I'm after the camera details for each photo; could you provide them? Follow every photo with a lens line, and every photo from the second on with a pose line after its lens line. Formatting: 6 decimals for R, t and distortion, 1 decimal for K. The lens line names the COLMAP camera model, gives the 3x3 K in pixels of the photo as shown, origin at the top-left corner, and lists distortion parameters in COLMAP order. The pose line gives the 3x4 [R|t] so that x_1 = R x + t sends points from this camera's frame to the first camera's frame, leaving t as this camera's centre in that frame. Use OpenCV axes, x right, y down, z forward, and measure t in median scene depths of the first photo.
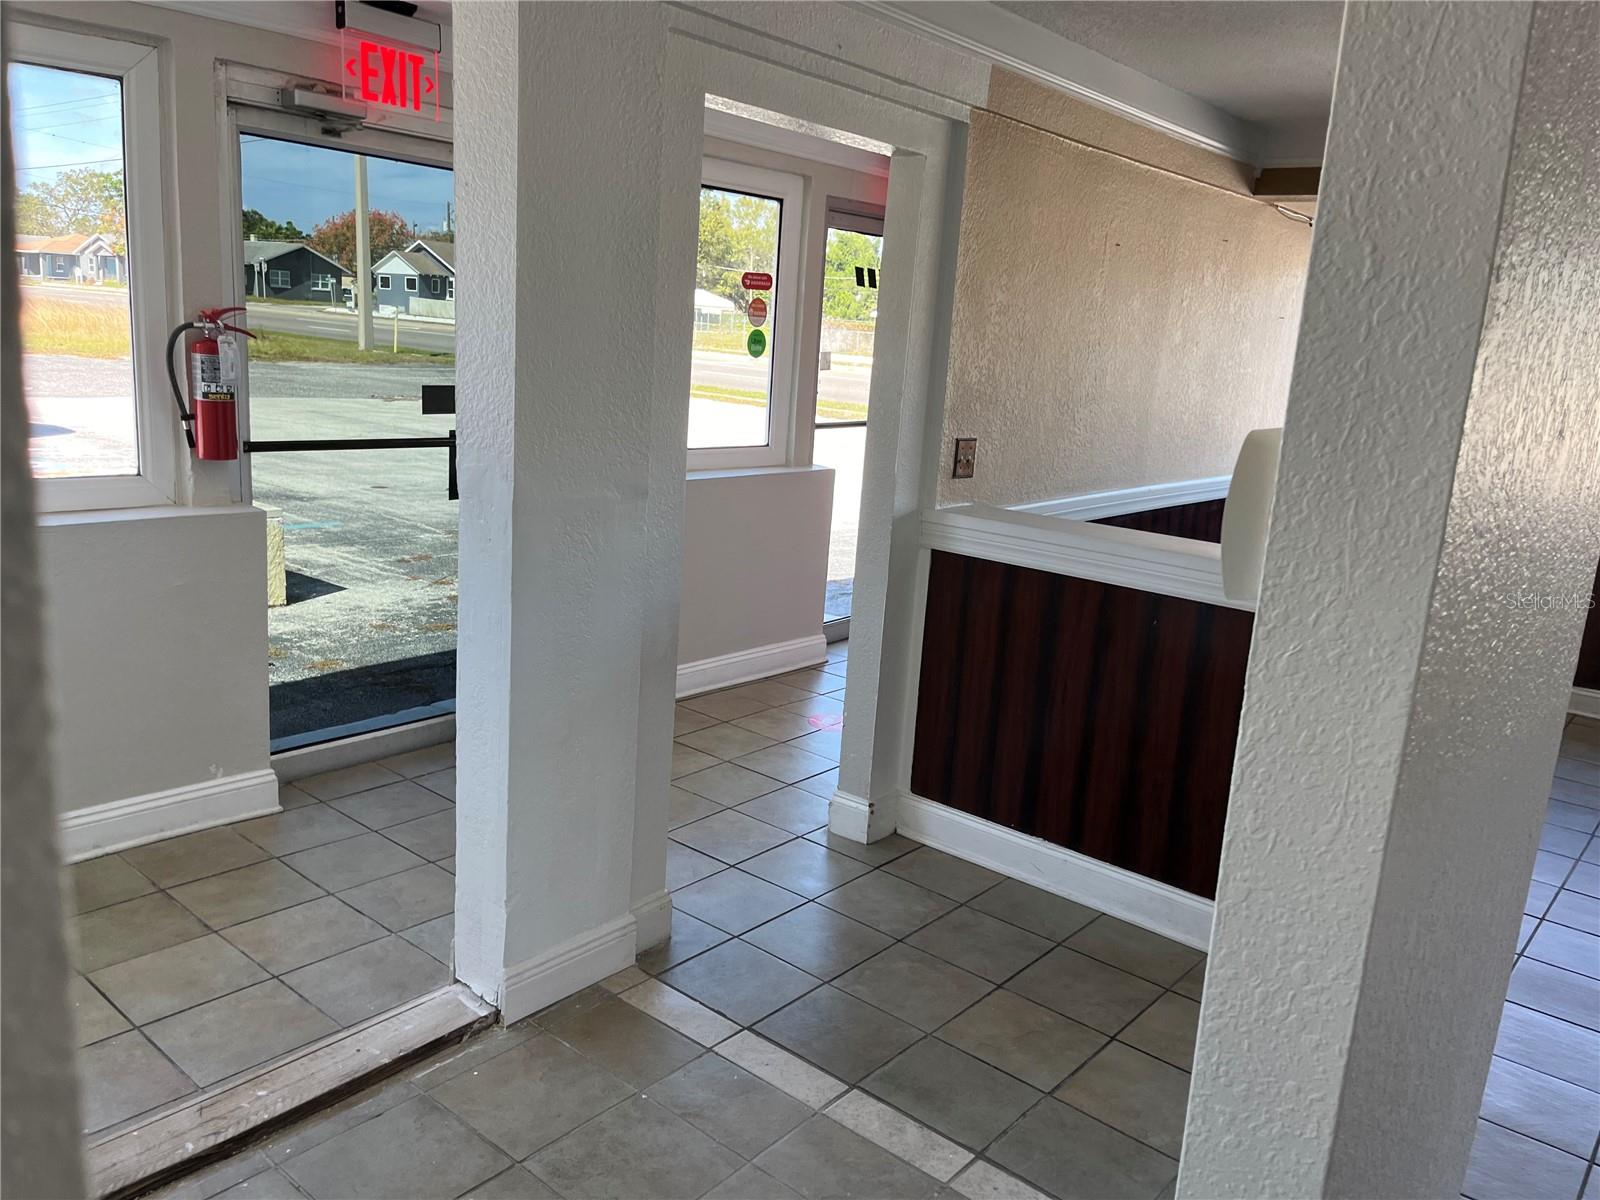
lens RADIAL K [[1194.1, 0, 794.5], [0, 1194.1, 602.6], [0, 0, 1]] dist [0.067049, -0.087432]
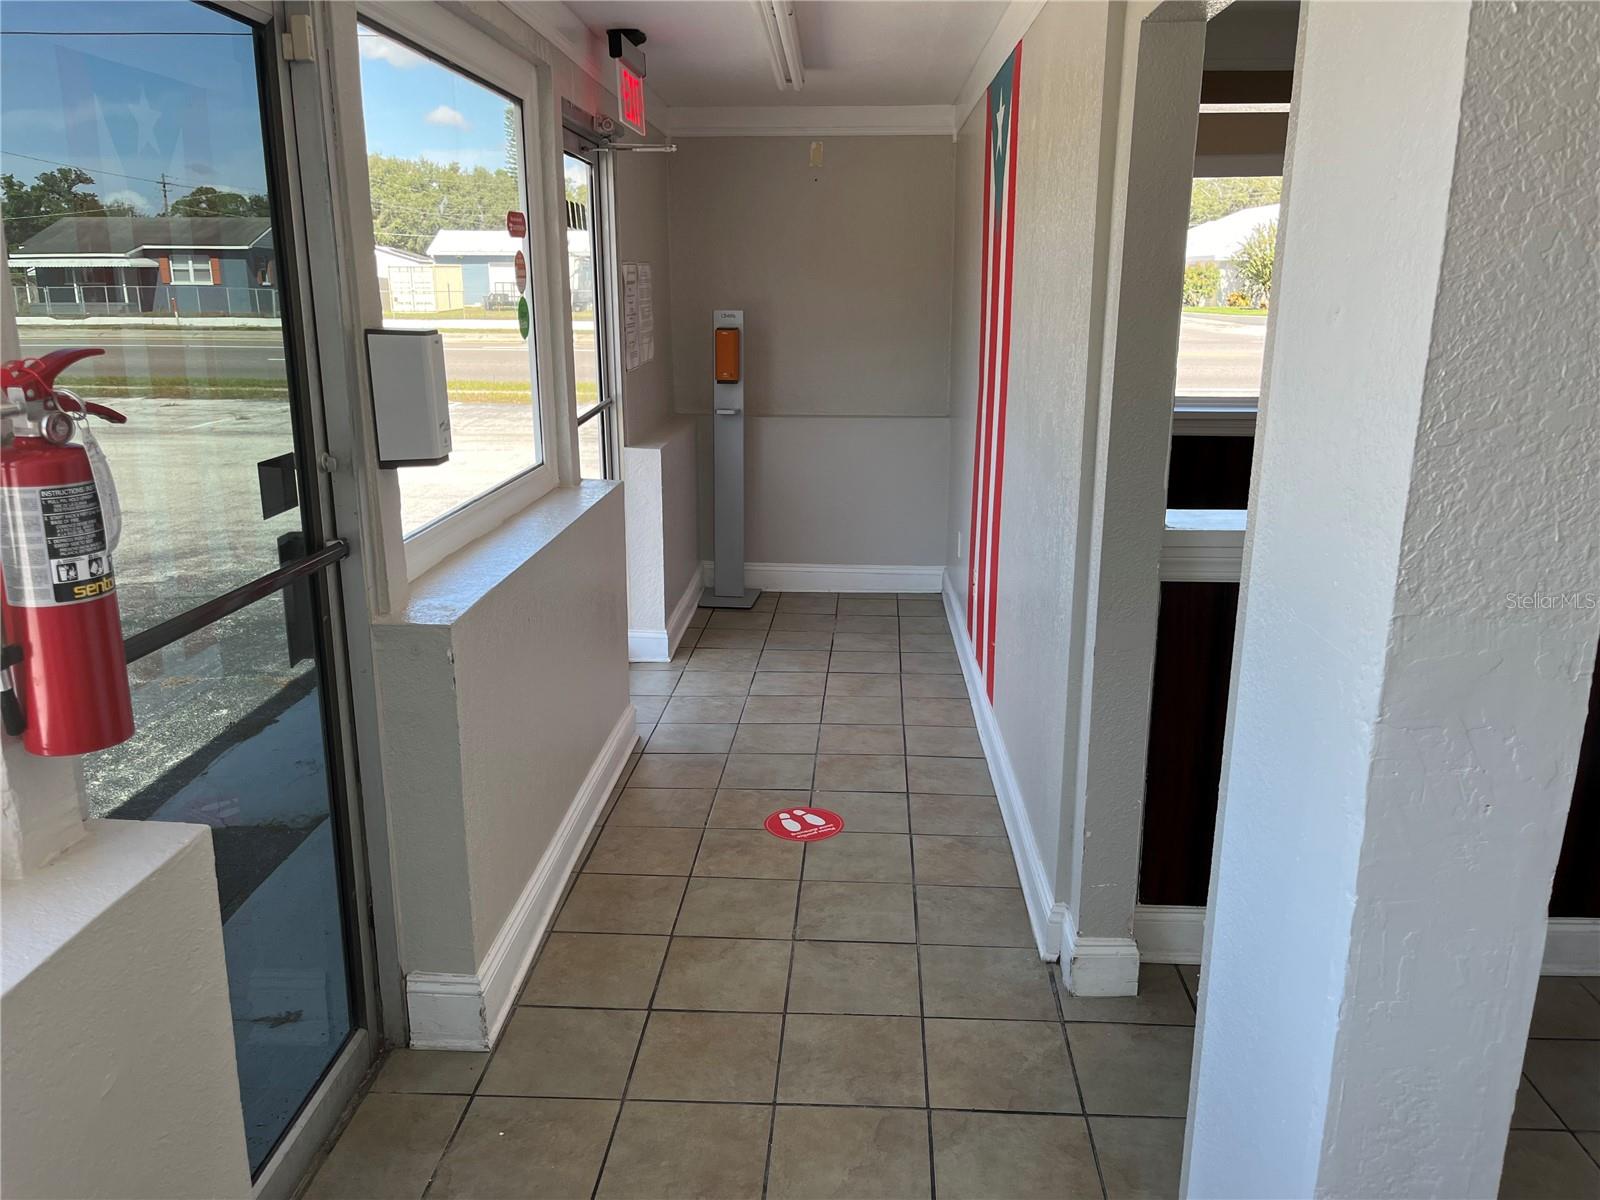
lens RADIAL K [[1194.1, 0, 802.4], [0, 1194.1, 609.0], [0, 0, 1]] dist [0.067049, -0.087432]
pose [[0.788625, -0.216025, 0.575677, -0.440380], [0.180589, 0.976335, 0.118982, -0.142966], [-0.587757, 0.010129, 0.808974, 0.482856]]
